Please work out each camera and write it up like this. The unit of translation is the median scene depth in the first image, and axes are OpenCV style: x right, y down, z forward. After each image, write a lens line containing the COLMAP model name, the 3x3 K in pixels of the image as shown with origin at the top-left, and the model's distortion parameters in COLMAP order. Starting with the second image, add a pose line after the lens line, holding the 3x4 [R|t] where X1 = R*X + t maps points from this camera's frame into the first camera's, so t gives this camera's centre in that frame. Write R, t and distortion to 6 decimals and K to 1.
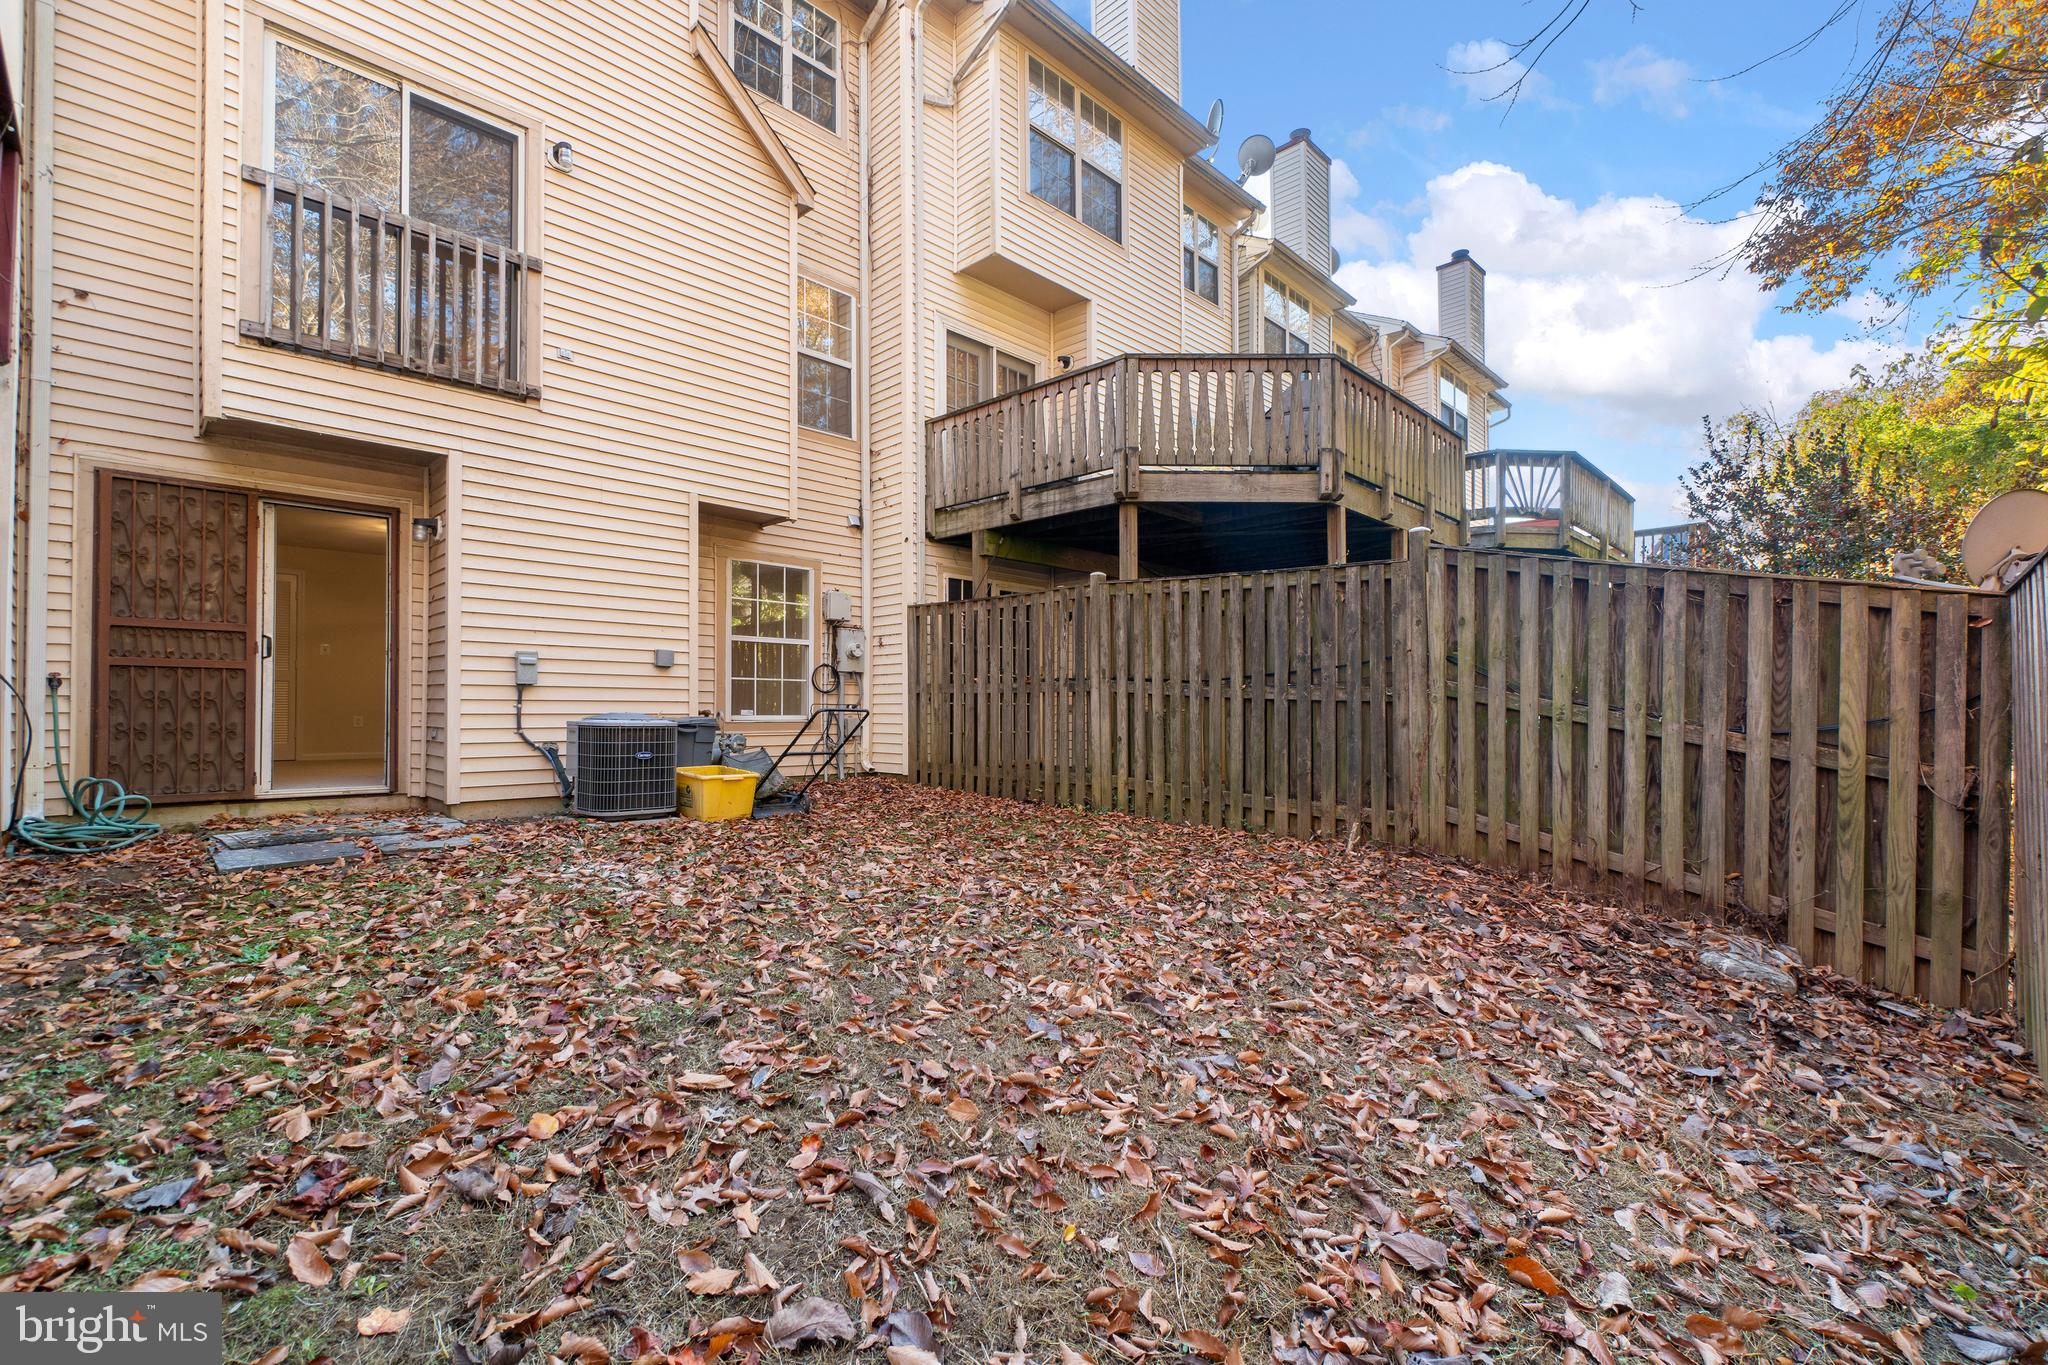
lens RADIAL K [[898.8, 0, 1024.0], [0, 898.8, 682.5], [0, 0, 1]] dist [-0.003850, -0.000860]
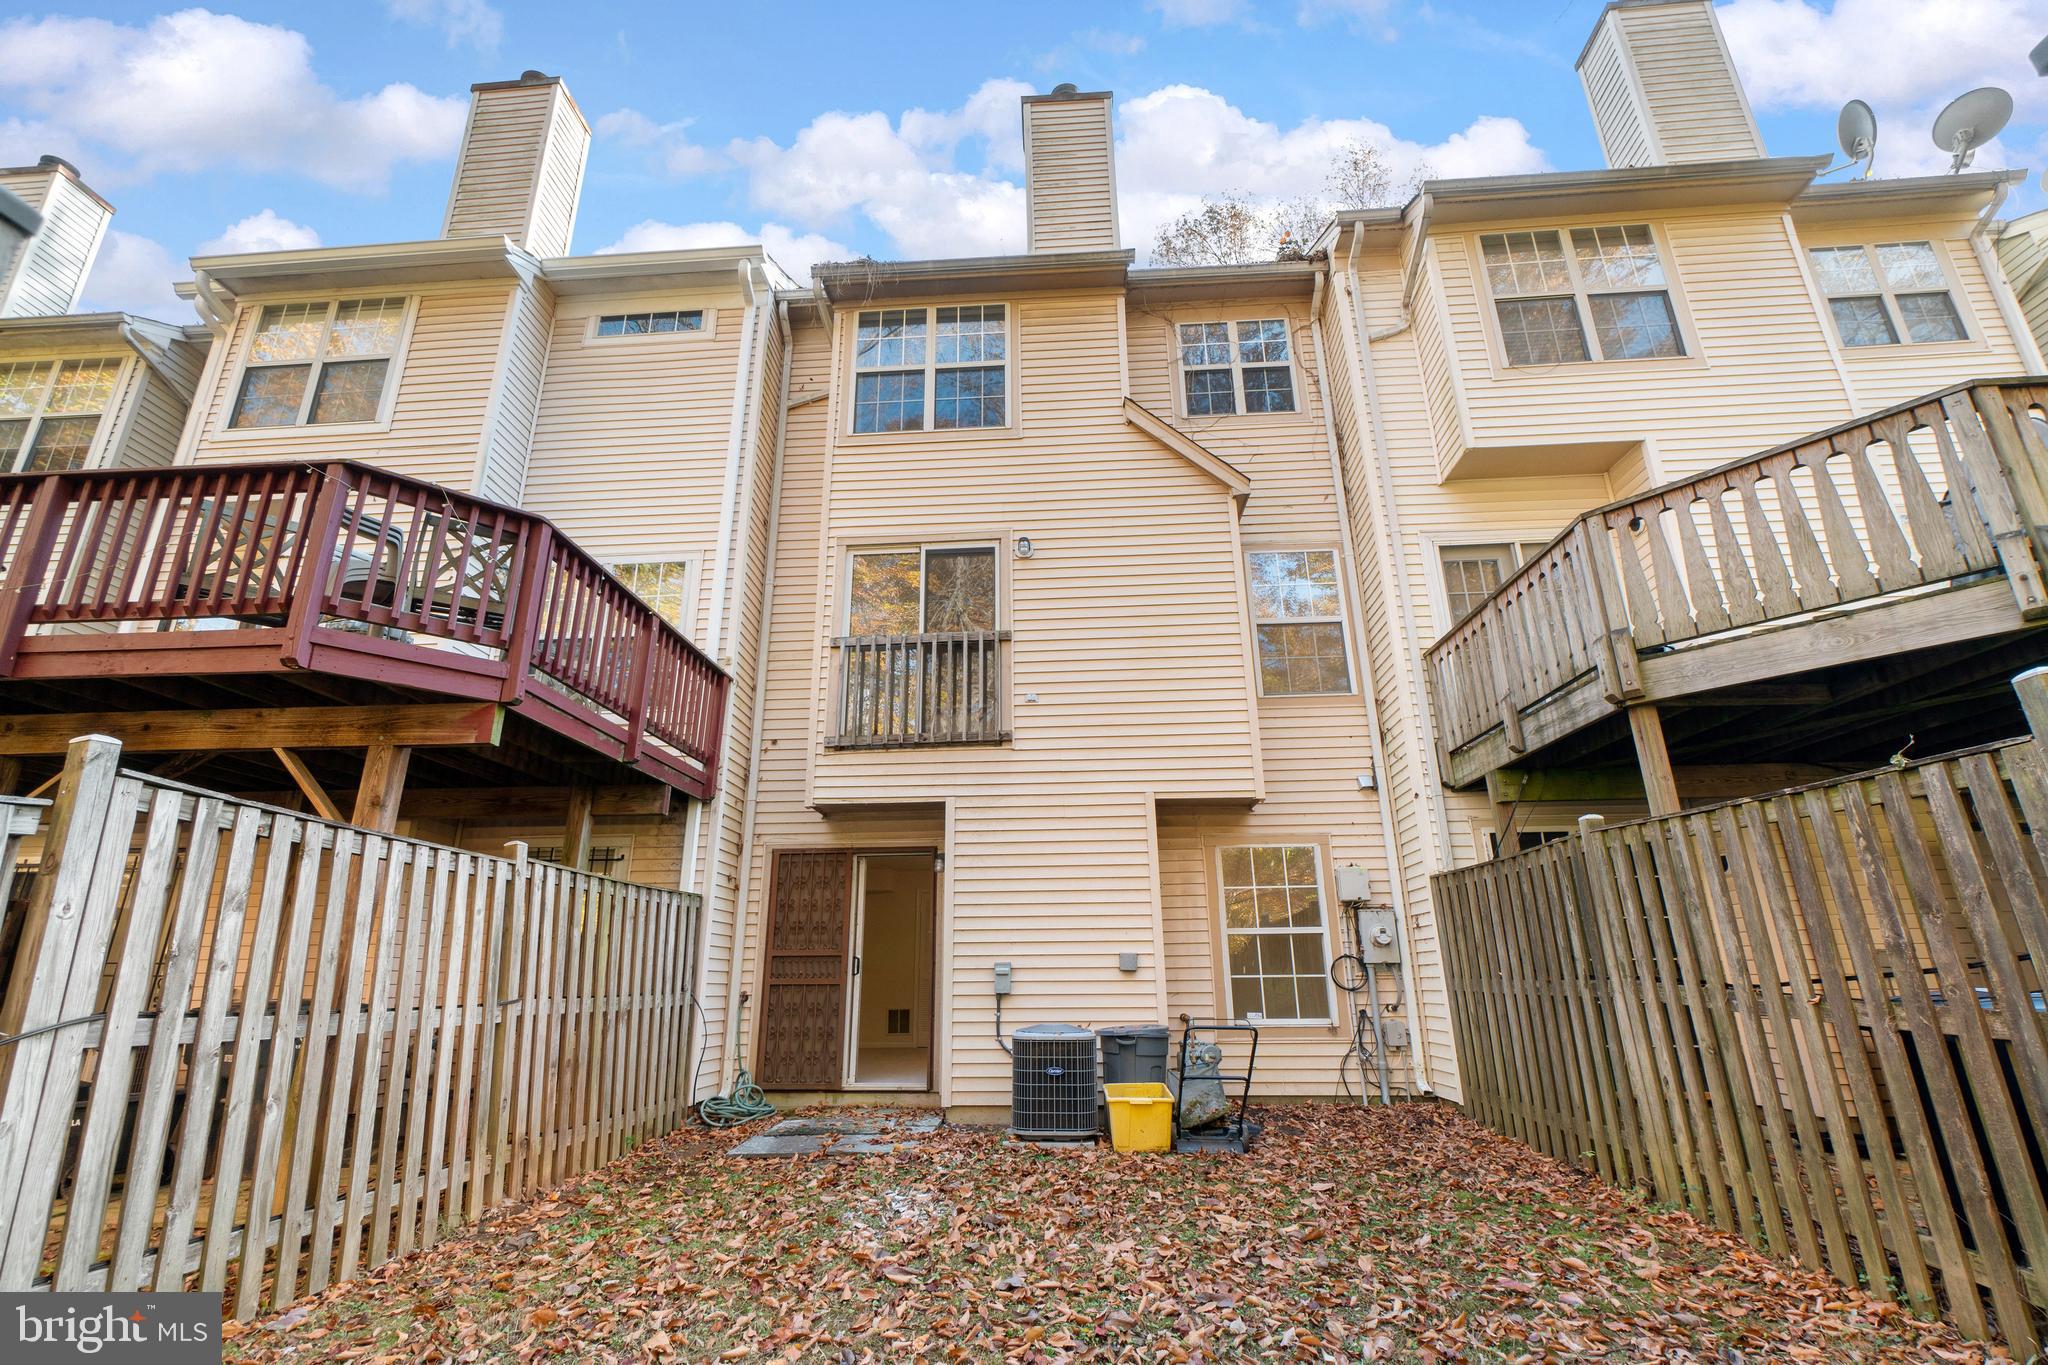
lens RADIAL K [[914.4, 0, 1024.5], [0, 914.4, 657.6], [0, 0, 1]] dist [-0.002205, 0.000289]
pose [[0.650058, -0.260271, -0.713921, 0.322850], [0.034046, 0.948545, -0.314807, -0.029759], [0.759122, 0.180337, 0.625470, 0.195805]]
